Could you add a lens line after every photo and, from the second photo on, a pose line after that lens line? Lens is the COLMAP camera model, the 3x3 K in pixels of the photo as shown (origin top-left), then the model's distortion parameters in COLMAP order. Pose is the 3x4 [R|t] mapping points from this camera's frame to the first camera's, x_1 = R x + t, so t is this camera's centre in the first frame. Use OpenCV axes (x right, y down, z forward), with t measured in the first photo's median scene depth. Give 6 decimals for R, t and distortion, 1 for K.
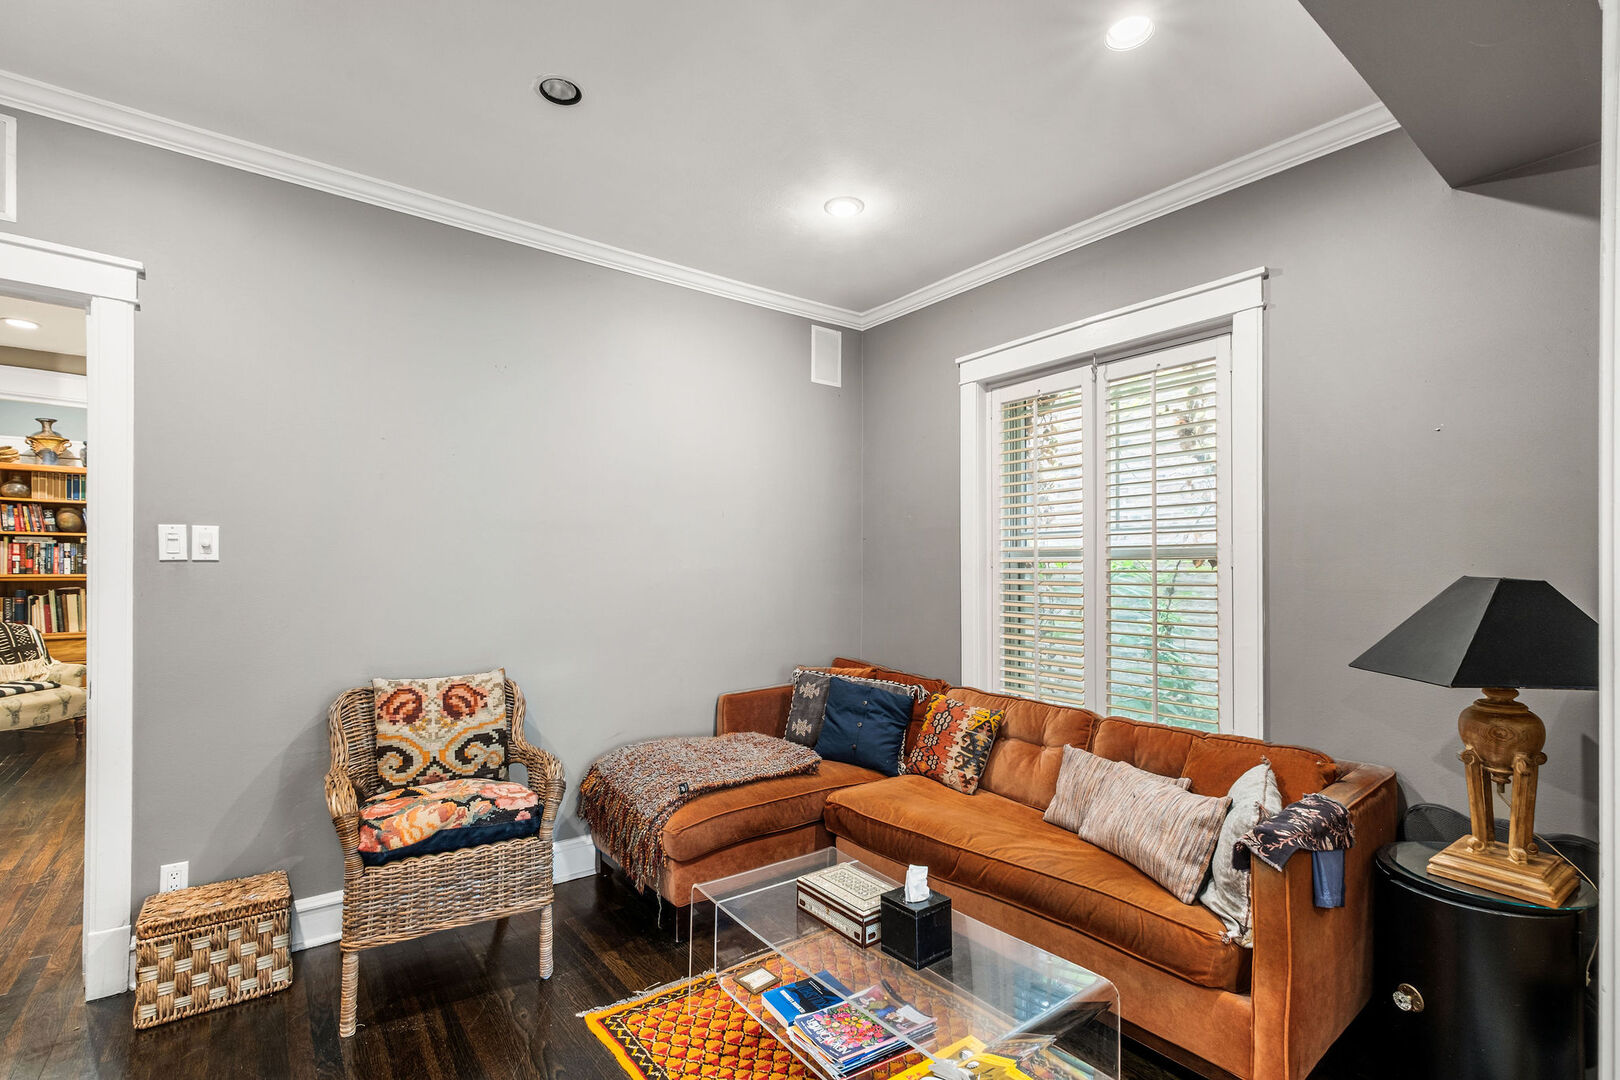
lens RADIAL K [[733.2, 0, 815.2], [0, 733.2, 548.6], [0, 0, 1]] dist [-0.021678, 0.000374]
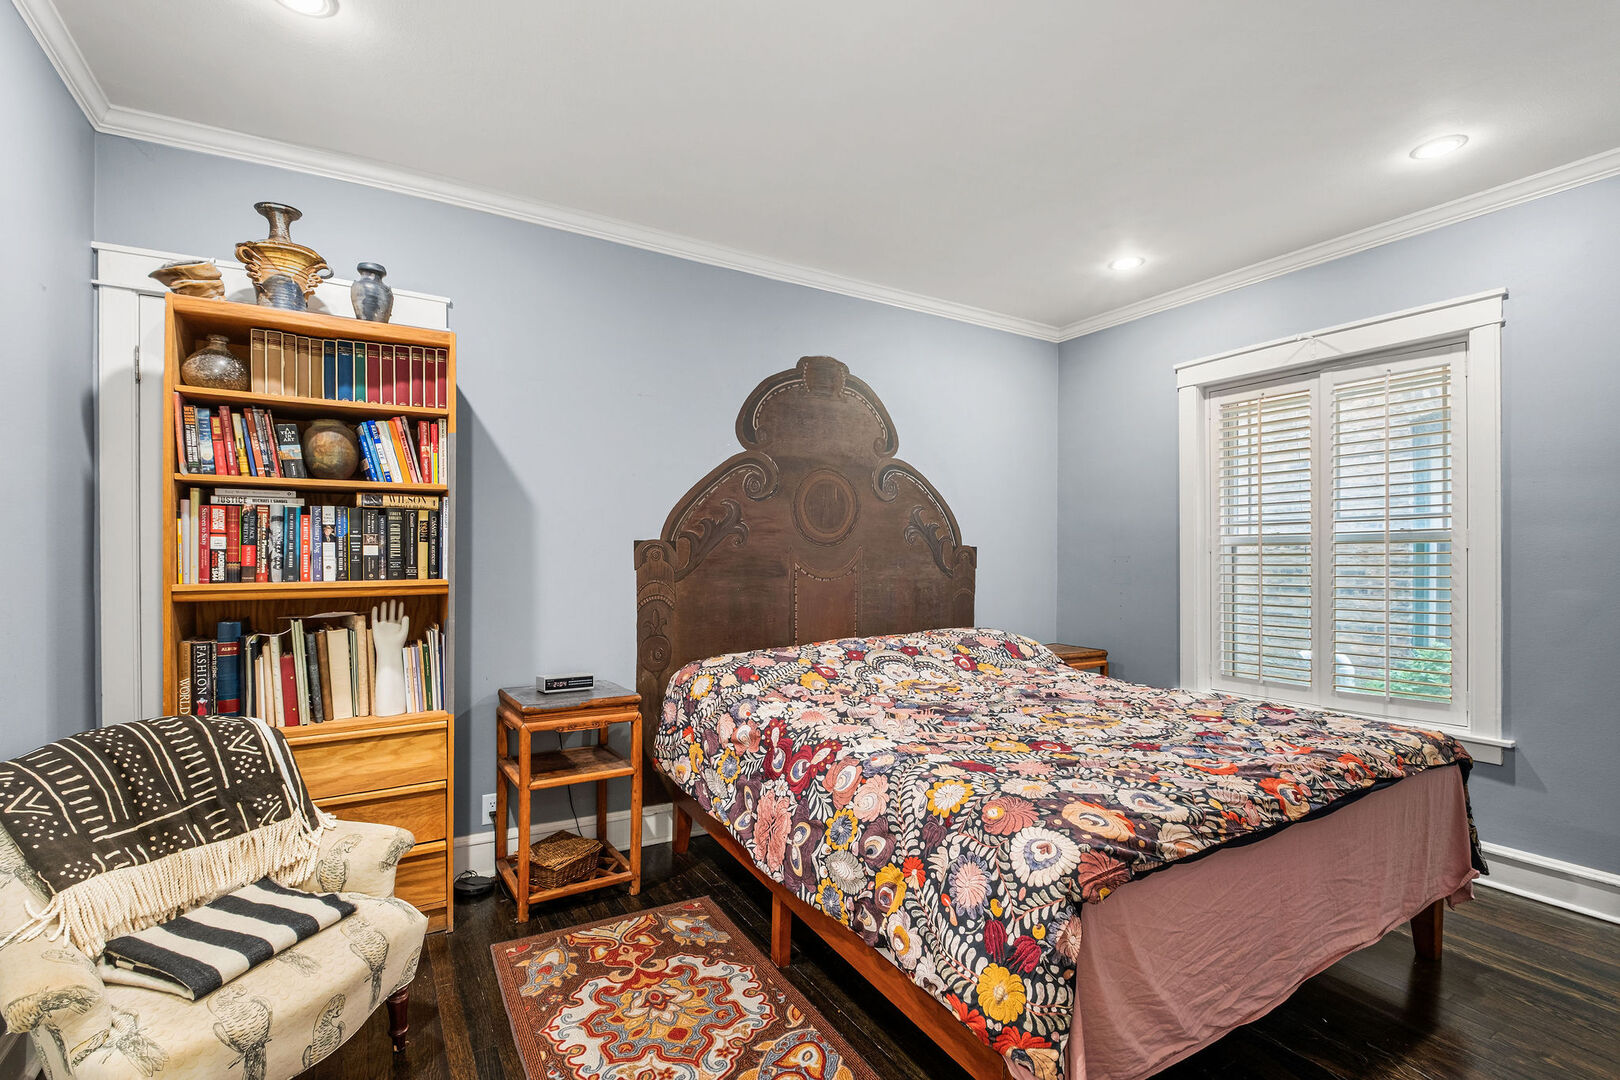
lens RADIAL K [[733.2, 0, 808.9], [0, 733.2, 547.3], [0, 0, 1]] dist [-0.021678, 0.000374]
pose [[0.992985, -0.013930, -0.117416, -0.729876], [0.014150, 0.999899, 0.001042, 0.019997], [0.117390, -0.002696, 0.993082, 0.625063]]
